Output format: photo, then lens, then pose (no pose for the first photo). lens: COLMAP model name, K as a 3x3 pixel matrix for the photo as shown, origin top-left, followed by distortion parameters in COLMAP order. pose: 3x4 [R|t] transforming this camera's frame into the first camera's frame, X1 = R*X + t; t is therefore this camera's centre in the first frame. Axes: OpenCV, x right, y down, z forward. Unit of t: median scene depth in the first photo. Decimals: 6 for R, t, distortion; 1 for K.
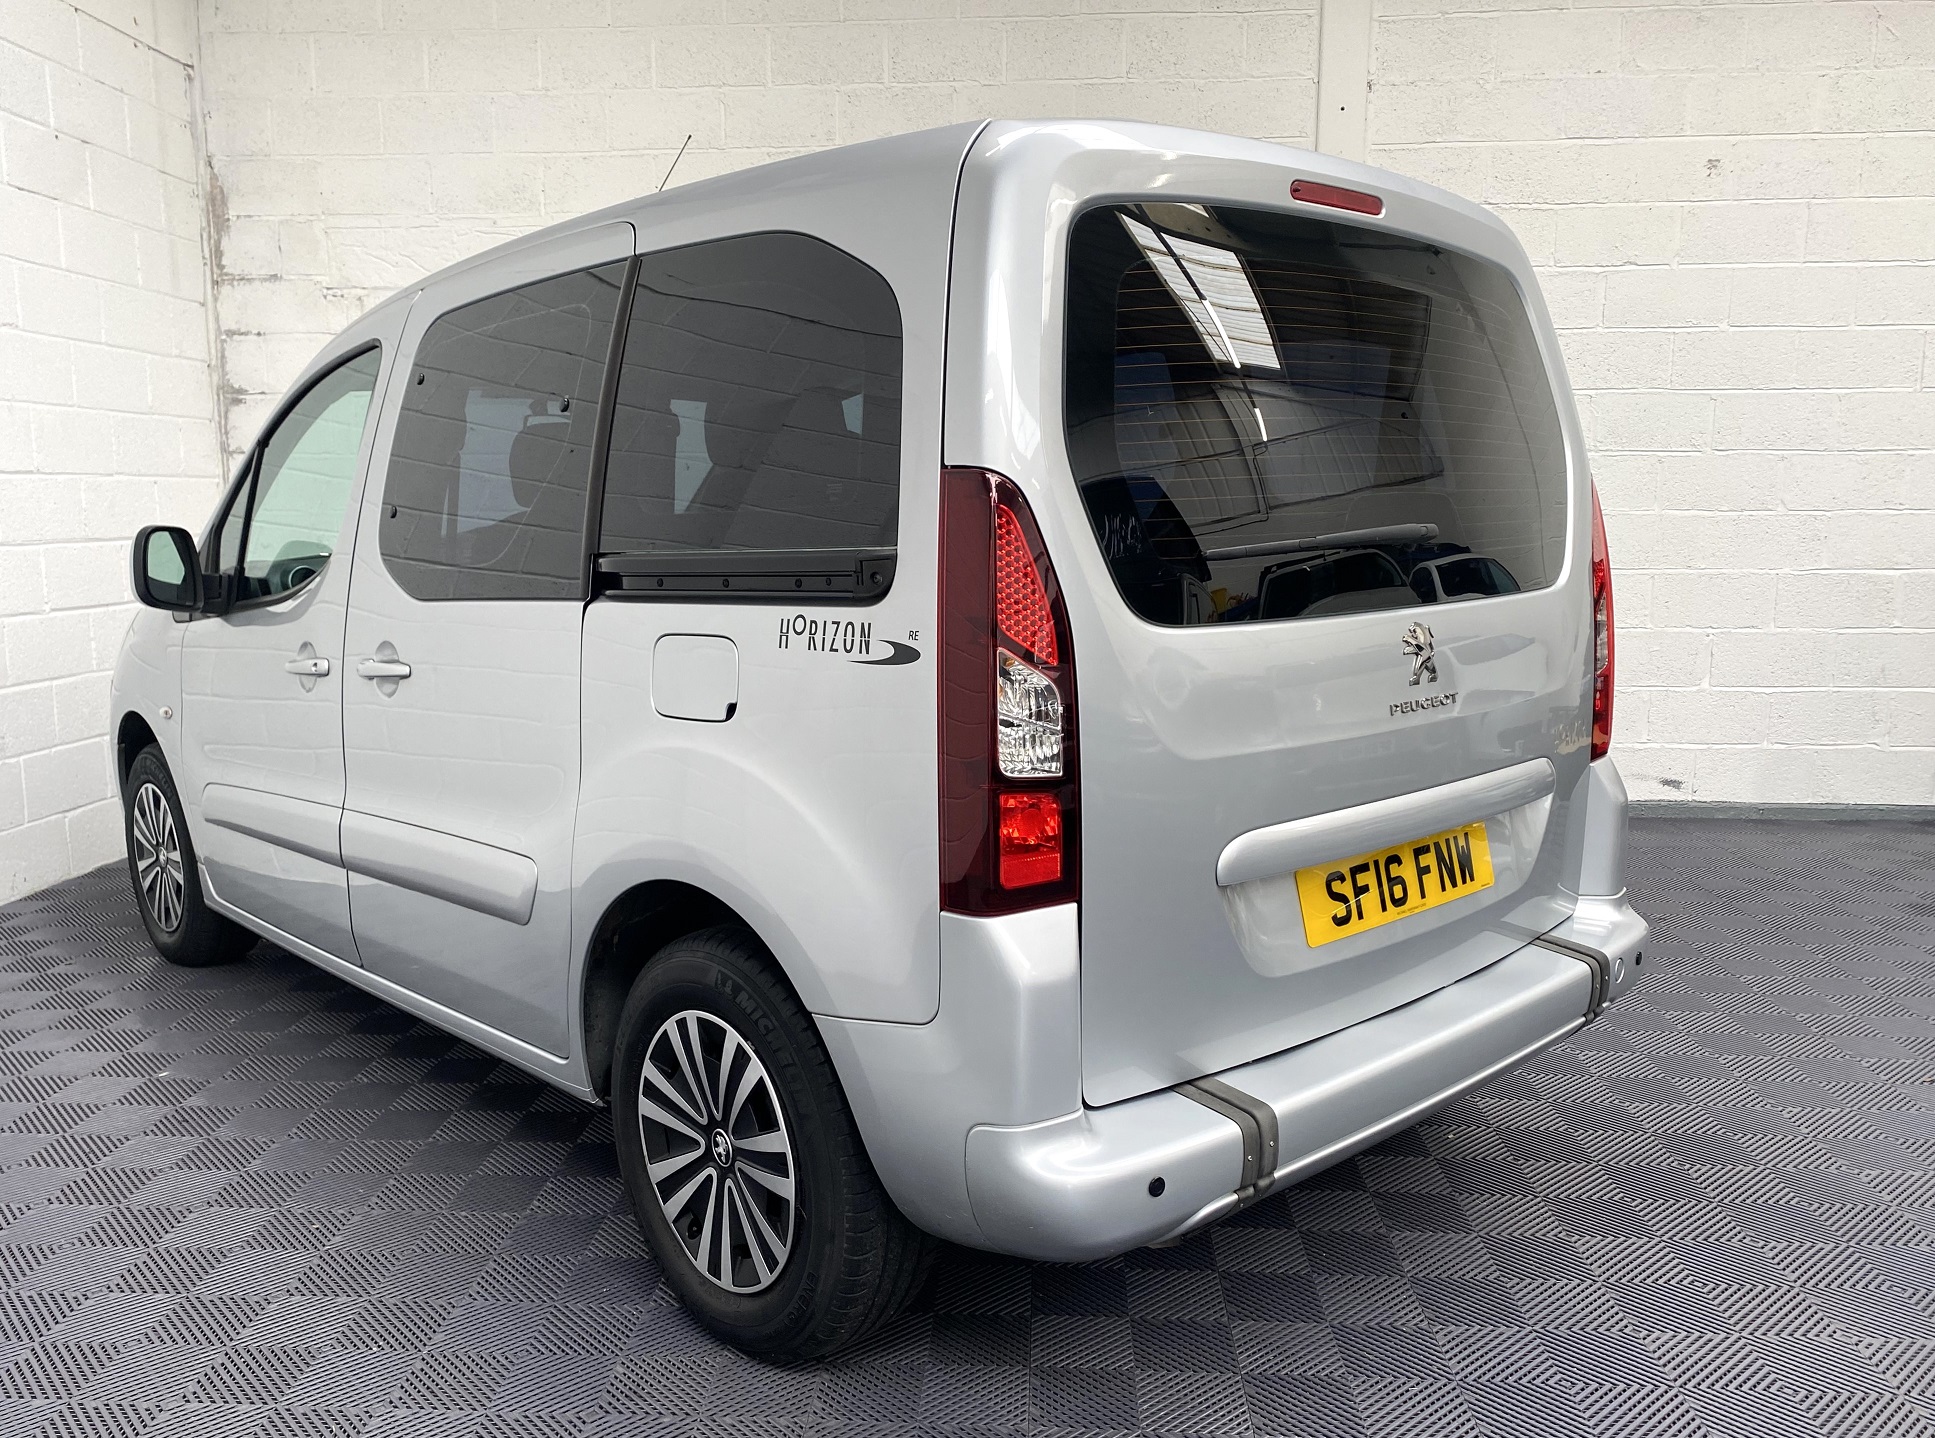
lens RADIAL K [[1483.1, 0, 944.4], [0, 1483.1, 729.7], [0, 0, 1]] dist [0.065510, -0.051634]
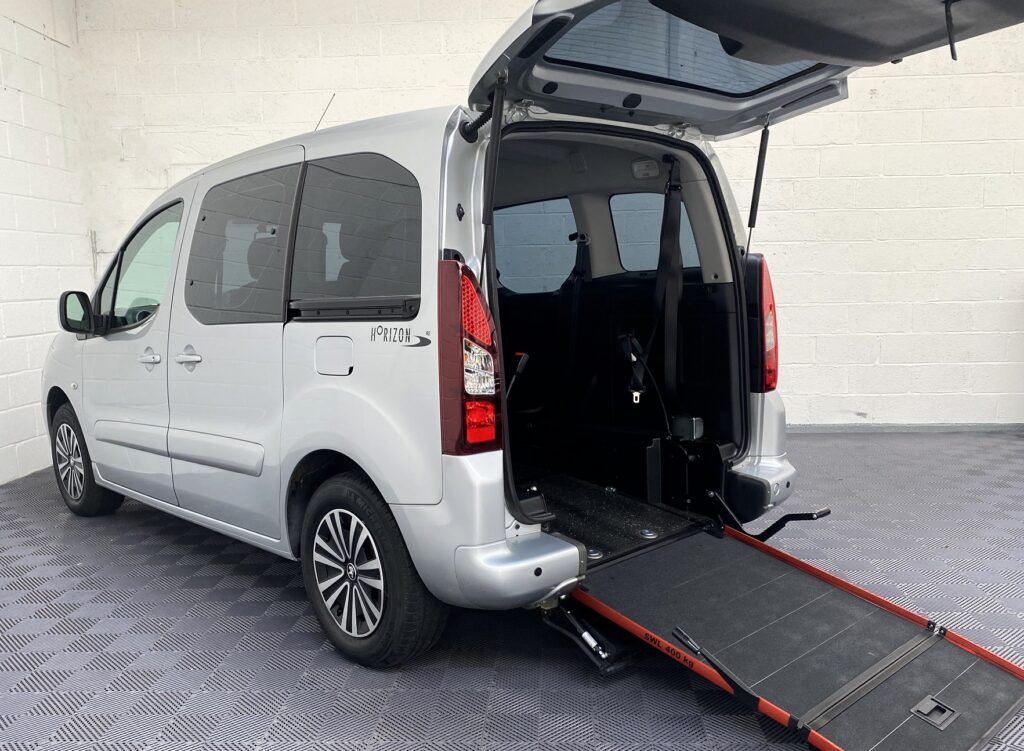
lens RADIAL K [[860.9, 0, 517.7], [0, 860.9, 401.2], [0, 0, 1]] dist [0.107764, -0.144826]
pose [[0.999723, -0.017795, 0.015374, 0.075042], [0.017859, 0.999832, -0.004032, 0.038498], [-0.015300, 0.004305, 0.999874, -0.259666]]
